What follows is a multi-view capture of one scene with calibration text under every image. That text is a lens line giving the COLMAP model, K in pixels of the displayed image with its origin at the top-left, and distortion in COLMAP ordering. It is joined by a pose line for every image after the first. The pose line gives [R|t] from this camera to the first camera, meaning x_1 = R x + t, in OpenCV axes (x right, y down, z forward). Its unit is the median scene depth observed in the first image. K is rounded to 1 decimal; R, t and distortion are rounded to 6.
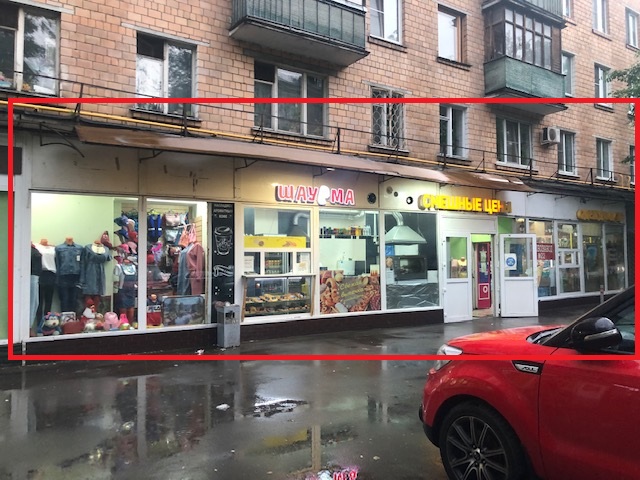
lens RADIAL K [[531.2, 0, 323.4], [0, 531.2, 237.4], [0, 0, 1]] dist [0.039900, -0.010213]
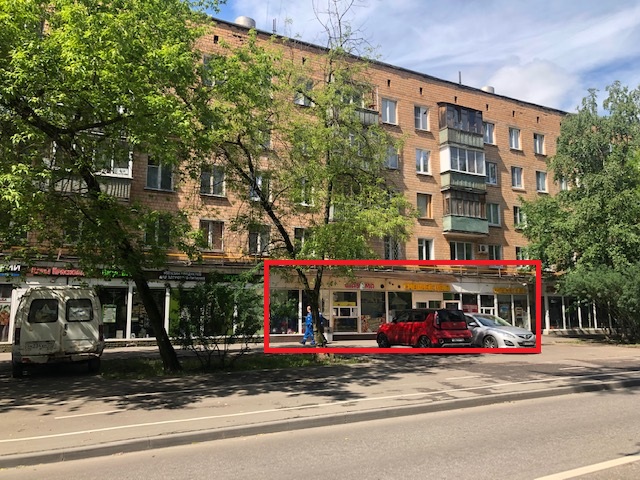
lens RADIAL K [[531.2, 0, 323.4], [0, 531.2, 237.4], [0, 0, 1]] dist [0.039900, -0.010213]
pose [[0.994471, -0.007241, -0.104757, 0.080584], [-0.002911, 0.995335, -0.096440, -0.061588], [0.104967, 0.096211, 0.989811, -1.526550]]
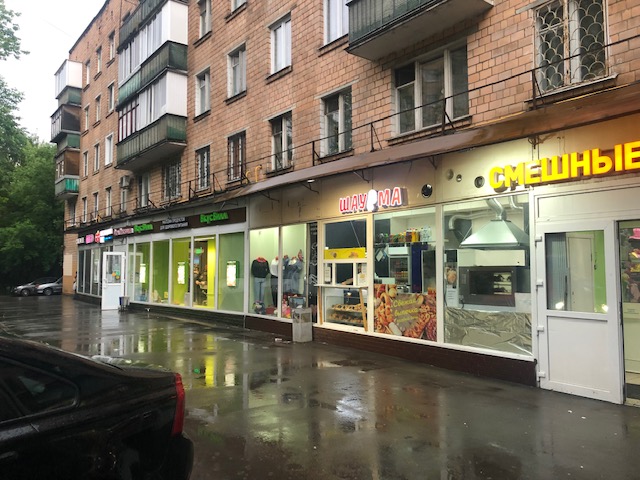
lens RADIAL K [[531.2, 0, 323.4], [0, 531.2, 237.4], [0, 0, 1]] dist [0.039900, -0.010213]
pose [[0.046933, -0.051877, -0.997550, 0.867640], [0.038700, 0.997995, -0.050079, 0.025227], [0.998148, -0.036255, 0.048847, 0.838145]]
